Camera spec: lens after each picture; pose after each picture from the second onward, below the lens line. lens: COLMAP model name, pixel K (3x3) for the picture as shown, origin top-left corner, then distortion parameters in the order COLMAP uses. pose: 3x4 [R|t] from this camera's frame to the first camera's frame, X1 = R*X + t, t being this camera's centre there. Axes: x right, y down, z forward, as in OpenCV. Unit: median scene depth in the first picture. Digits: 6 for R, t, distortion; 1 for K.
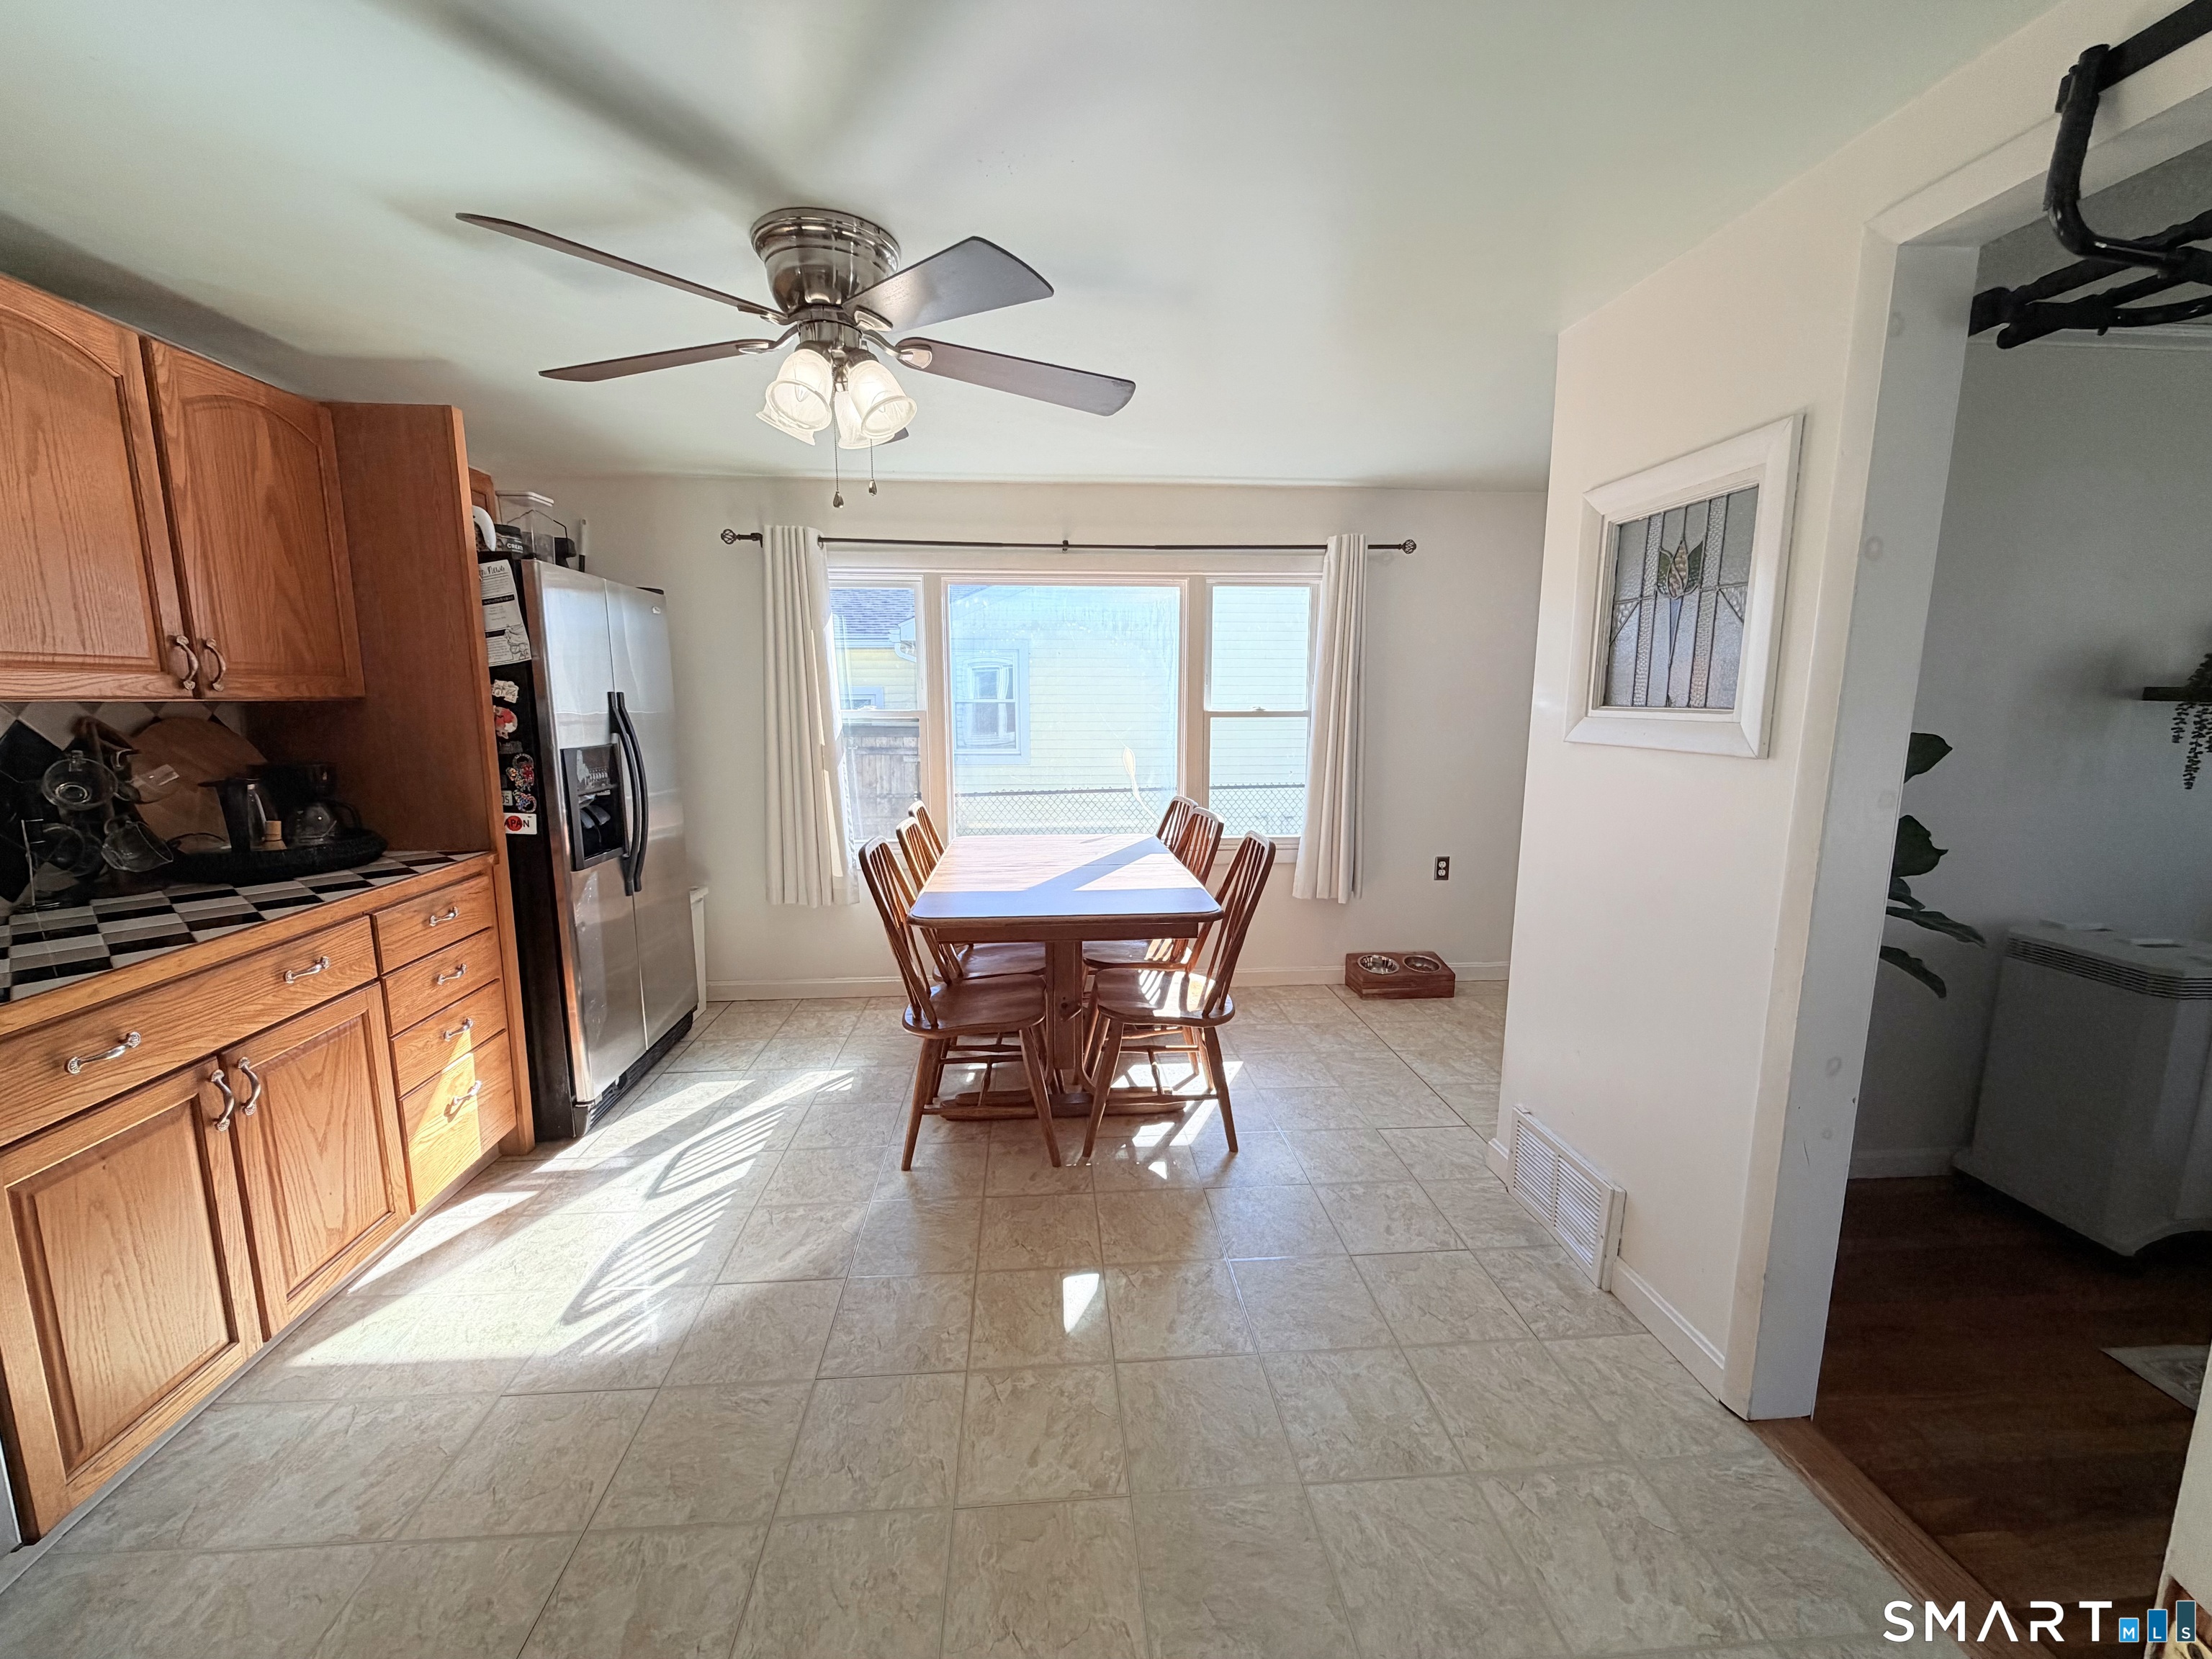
lens RADIAL K [[872.4, 0, 1076.4], [0, 872.4, 843.4], [0, 0, 1]] dist [-0.001631, -0.000180]
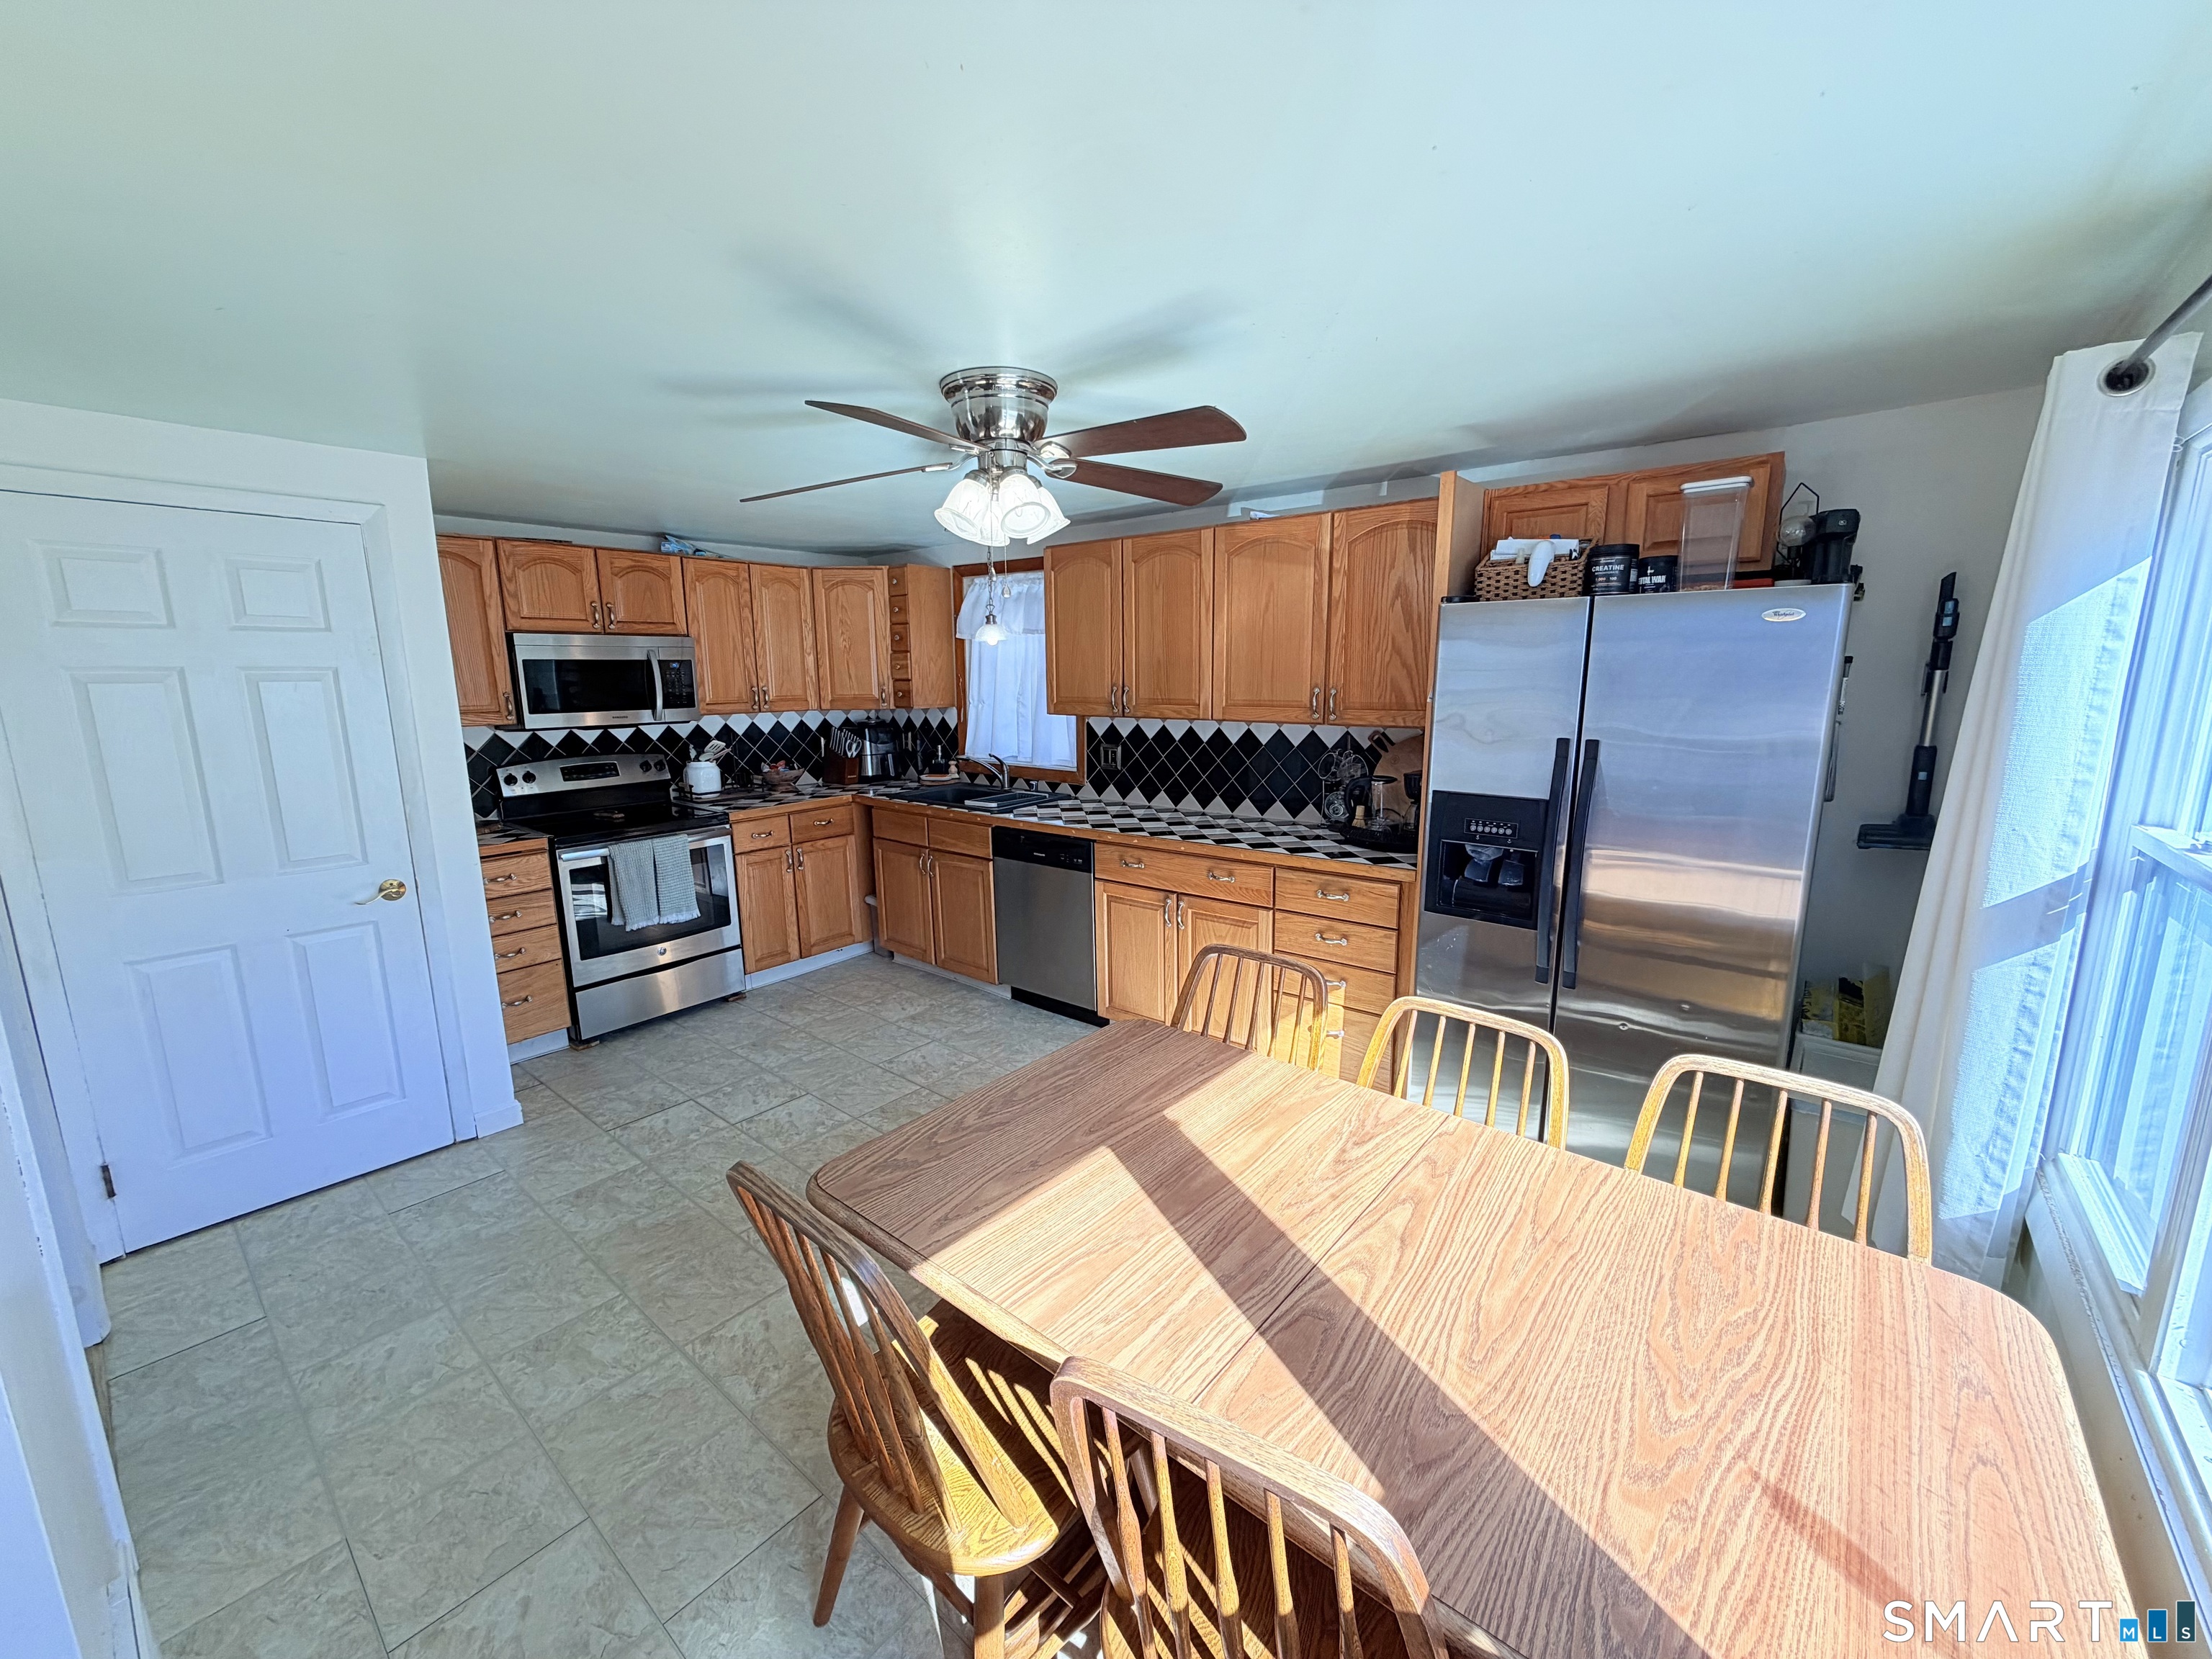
lens RADIAL K [[873.4, 0, 1106.0], [0, 873.4, 829.5], [0, 0, 1]] dist [0.000430, -0.000342]
pose [[-0.681036, 0.135790, -0.719549, 0.463977], [-0.117012, 0.949846, 0.290000, -0.369716], [0.722841, 0.281696, -0.630990, 1.625692]]
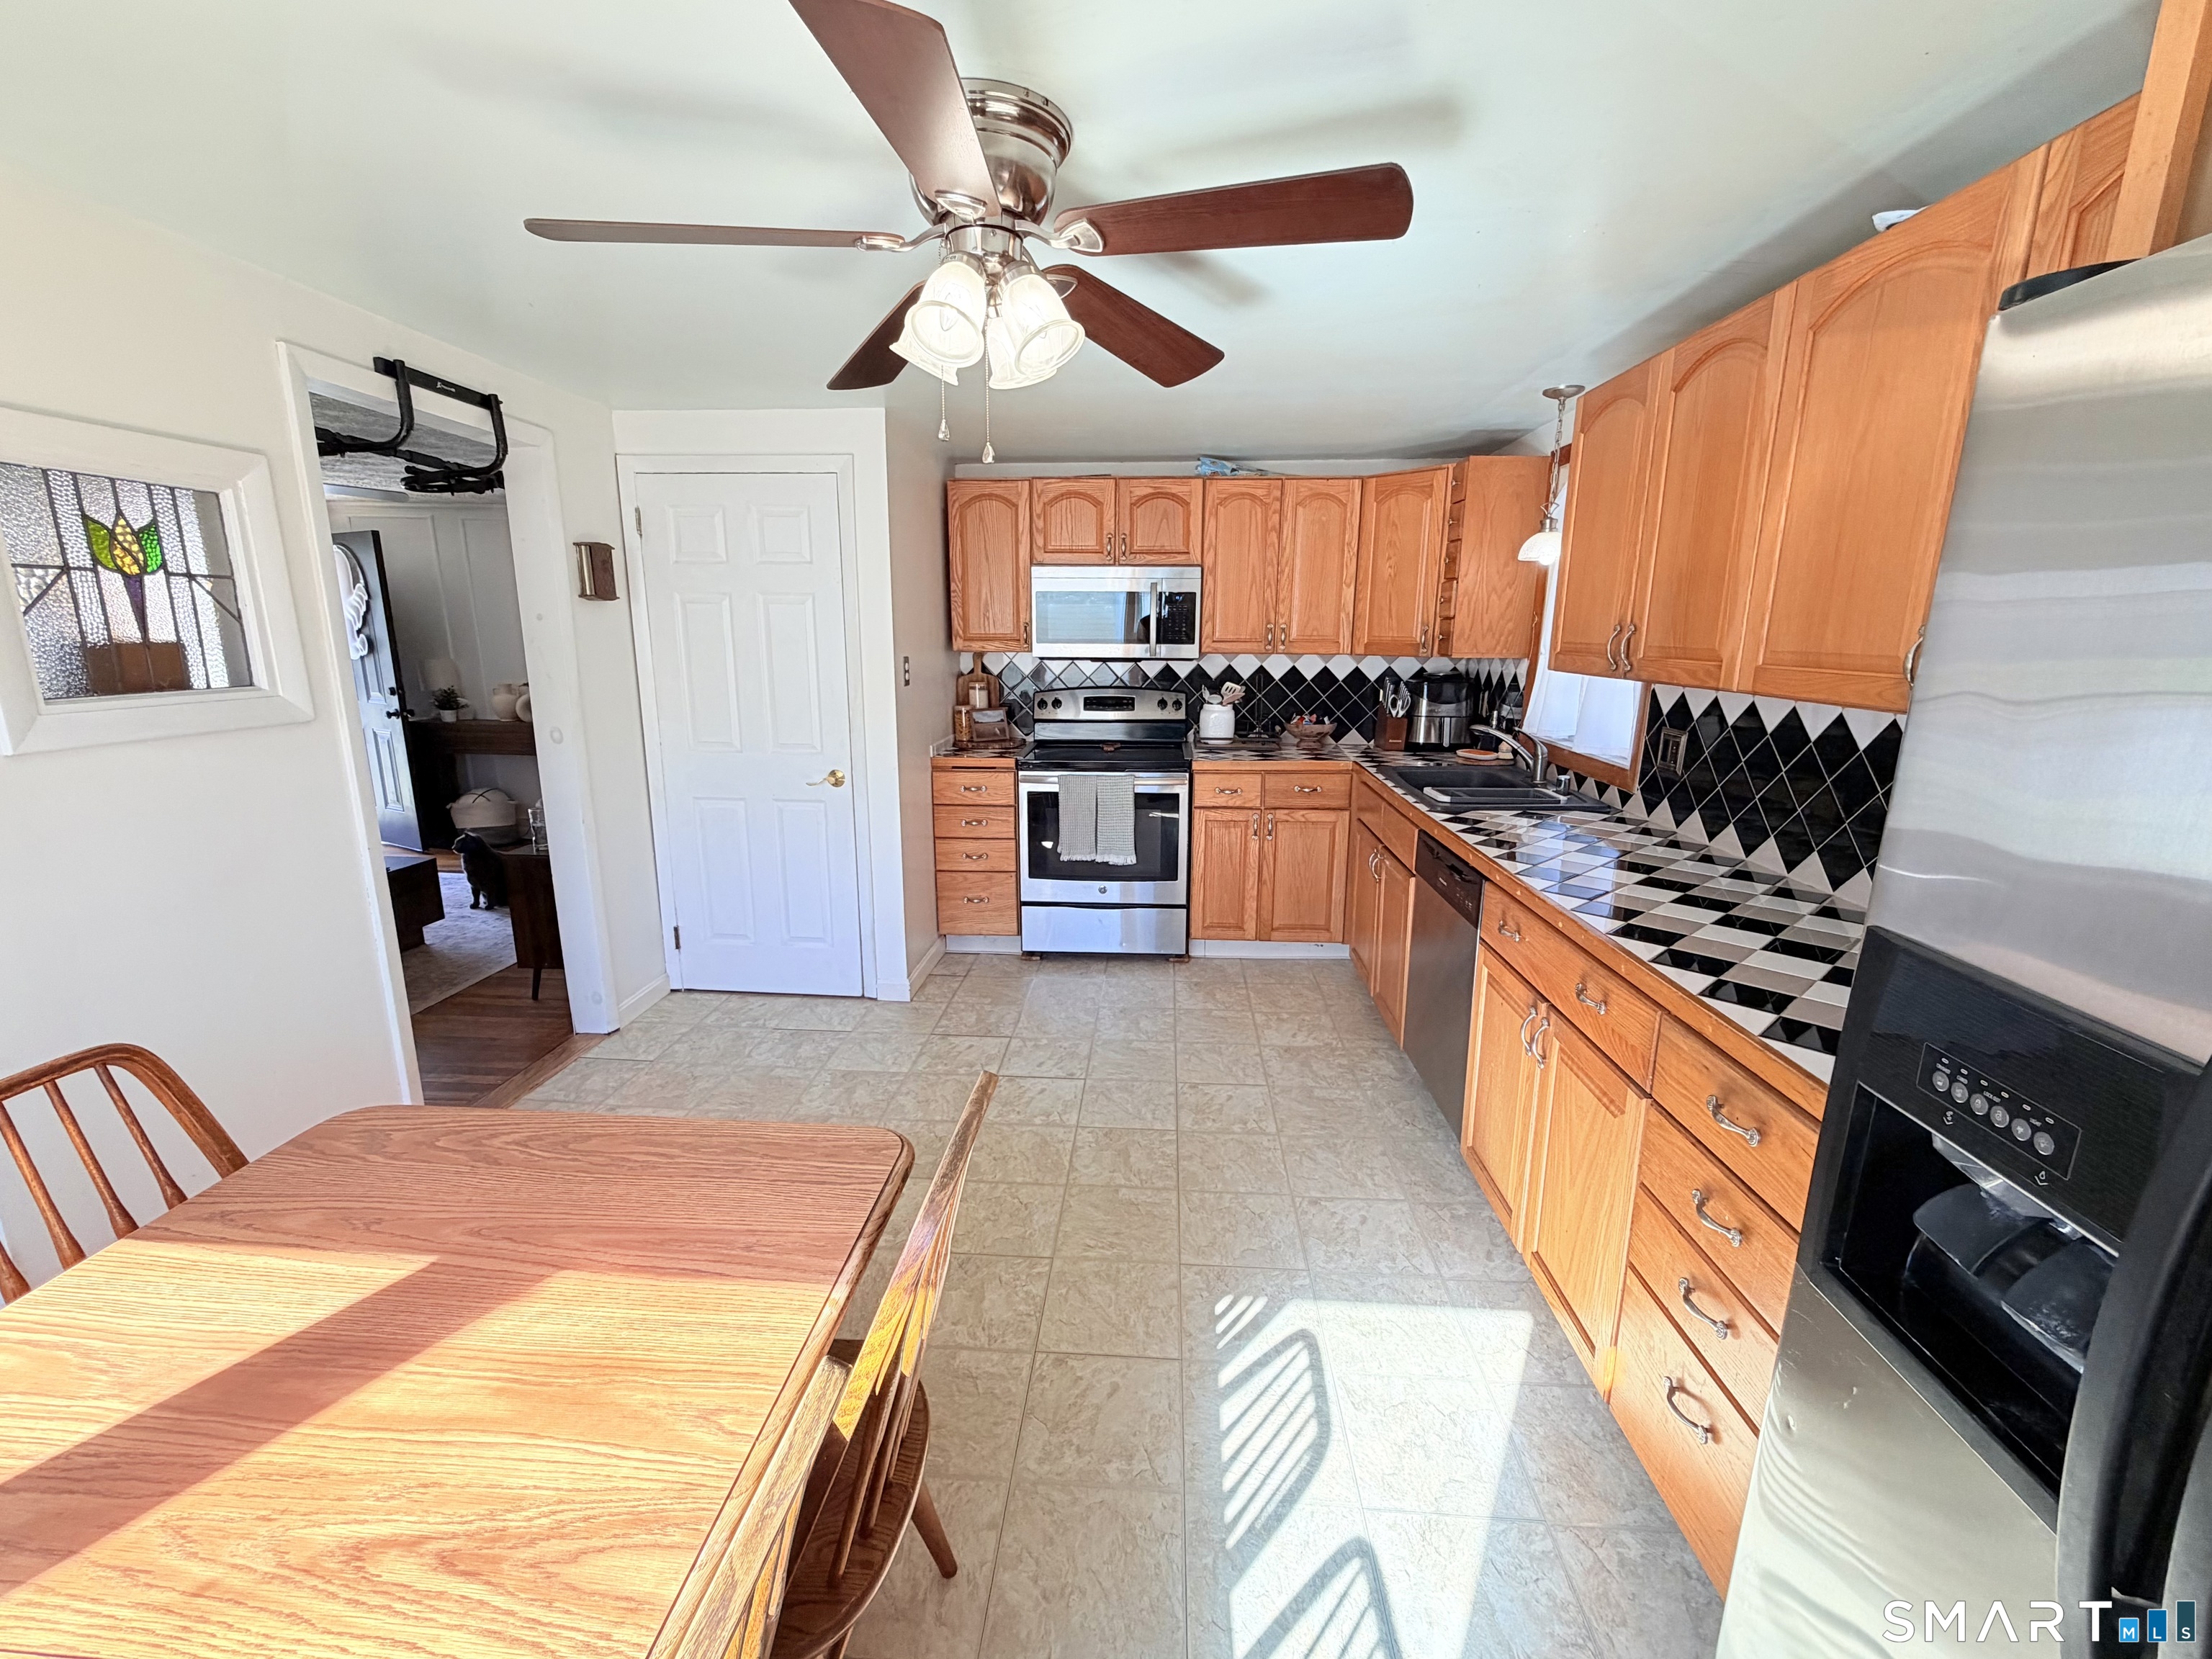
lens RADIAL K [[927.1, 0, 1106.0], [0, 927.1, 829.5], [0, 0, 1]] dist [0.000354, 0.000354]
pose [[-0.992302, -0.034859, 0.118830, -0.413711], [0.012685, 0.925905, 0.377544, -0.327144], [-0.123186, 0.376146, -0.918335, 1.584902]]
